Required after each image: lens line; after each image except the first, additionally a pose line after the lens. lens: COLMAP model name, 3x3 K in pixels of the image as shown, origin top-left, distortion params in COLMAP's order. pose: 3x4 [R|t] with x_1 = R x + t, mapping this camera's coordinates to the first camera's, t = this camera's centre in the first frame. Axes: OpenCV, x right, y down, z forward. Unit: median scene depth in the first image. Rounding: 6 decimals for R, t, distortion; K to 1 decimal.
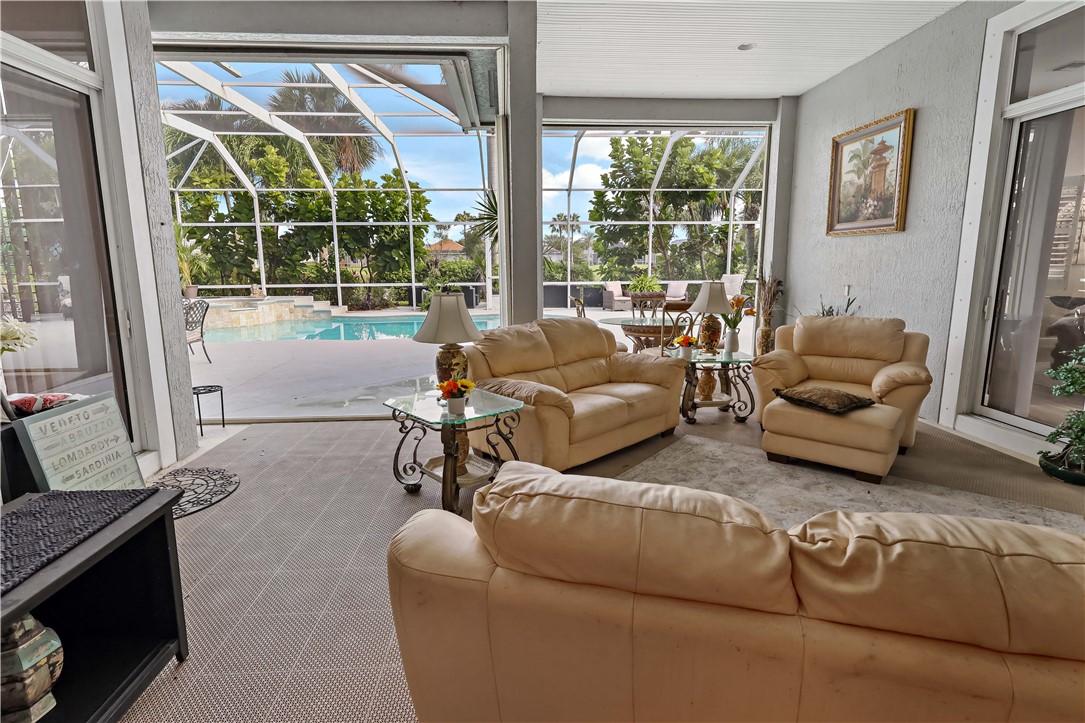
lens RADIAL K [[527.0, 0, 542.5], [0, 527.0, 360.7], [0, 0, 1]] dist [-0.000012, -0.001626]
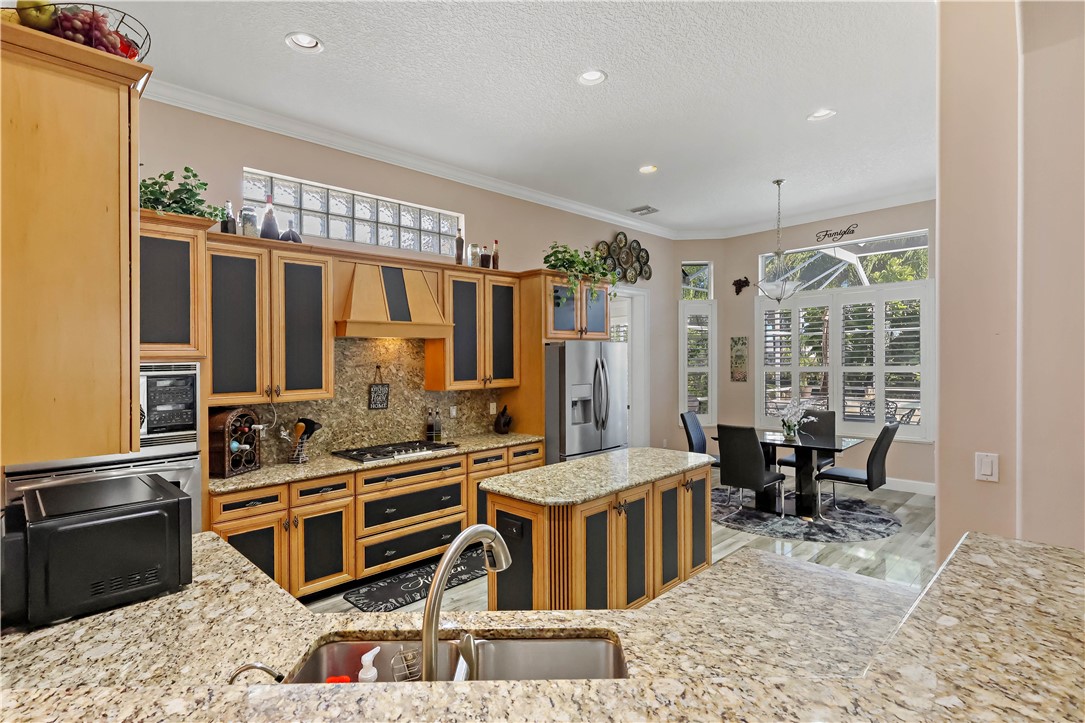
lens RADIAL K [[527.0, 0, 530.7], [0, 527.0, 358.3], [0, 0, 1]] dist [-0.000012, -0.001626]
pose [[0.643636, -0.006472, -0.765304, -0.166126], [-0.132950, 0.983815, -0.120133, 0.014952], [0.753696, 0.179070, 0.632358, -0.179441]]
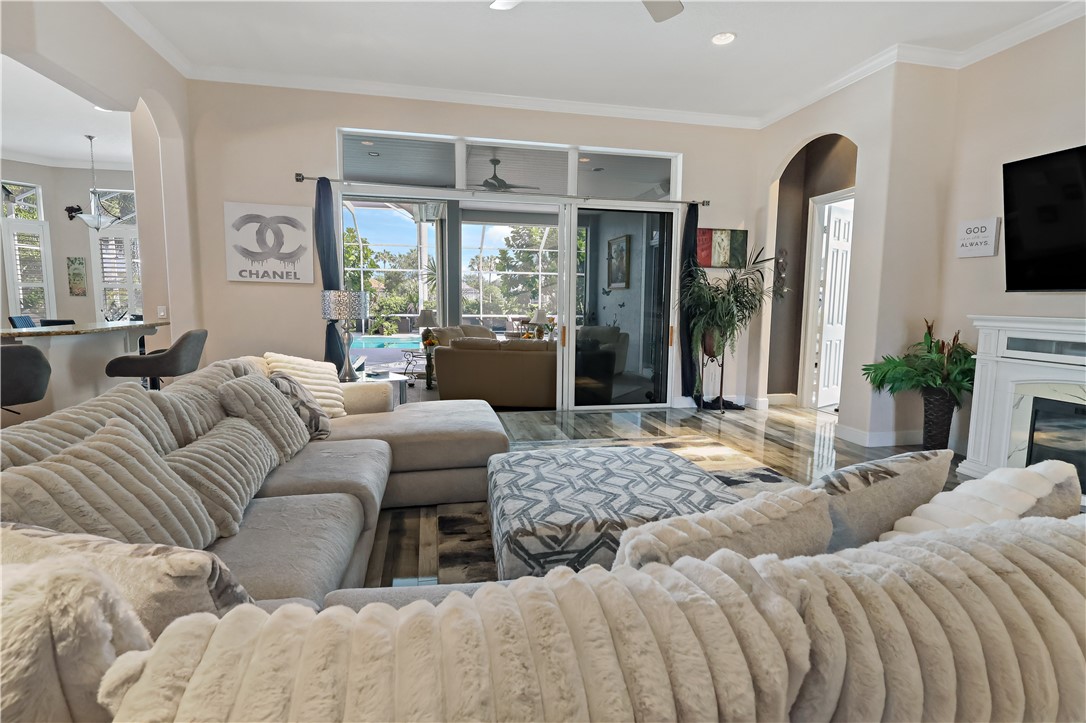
lens RADIAL K [[527.5, 0, 535.1], [0, 527.5, 349.7], [0, 0, 1]] dist [-0.000012, -0.001626]
pose [[0.990071, 0.006234, 0.140429, -0.001693], [0.006790, 0.995729, -0.092076, 0.066610], [-0.140403, 0.092116, 0.985800, -0.350606]]
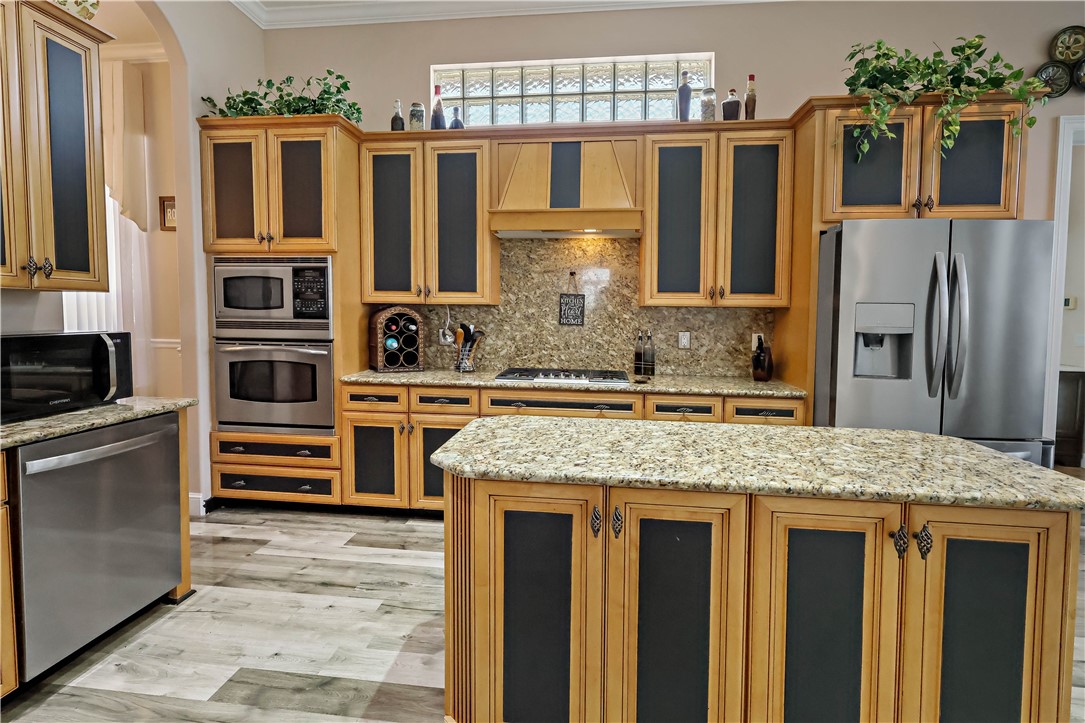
lens RADIAL K [[527.0, 0, 543.7], [0, 527.0, 334.7], [0, 0, 1]] dist [-0.000012, -0.001626]
pose [[-0.177133, 0.045745, -0.983123, -0.206486], [-0.200183, 0.976363, 0.081498, 0.005945], [0.963613, 0.211240, -0.163789, -0.025316]]
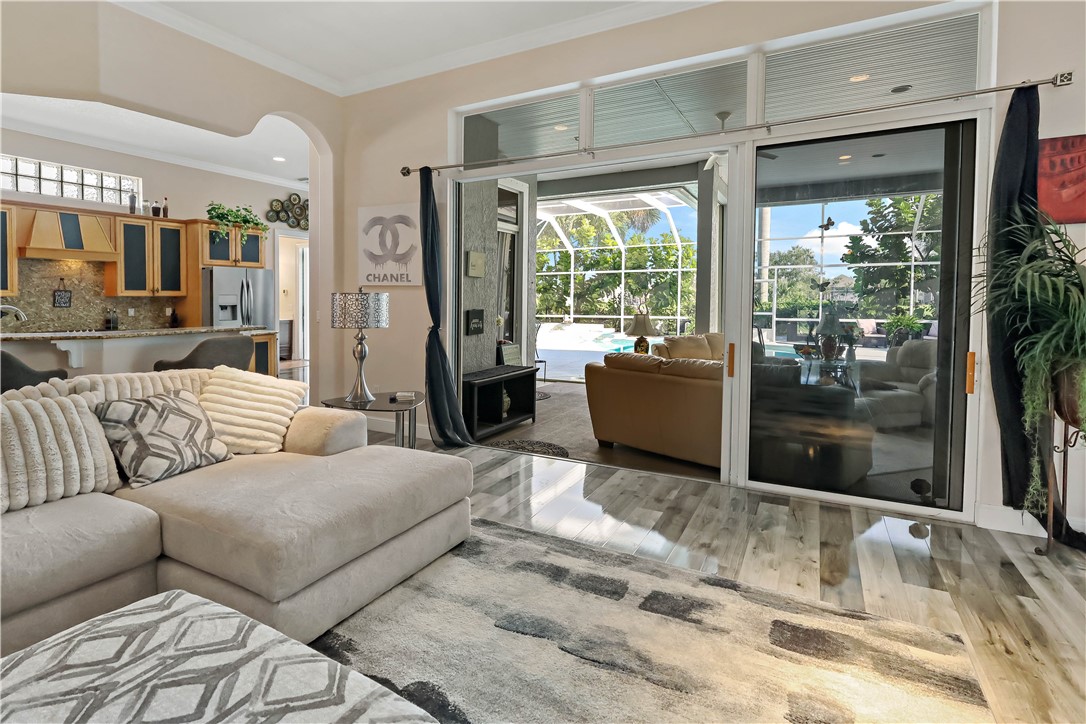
lens RADIAL K [[527.5, 0, 537.9], [0, 527.5, 309.8], [0, 0, 1]] dist [-0.000012, -0.001626]
pose [[0.852066, 0.016027, -0.523189, 0.121843], [-0.102107, 0.985418, -0.136105, 0.040119], [0.513379, 0.169392, 0.841278, -0.218300]]
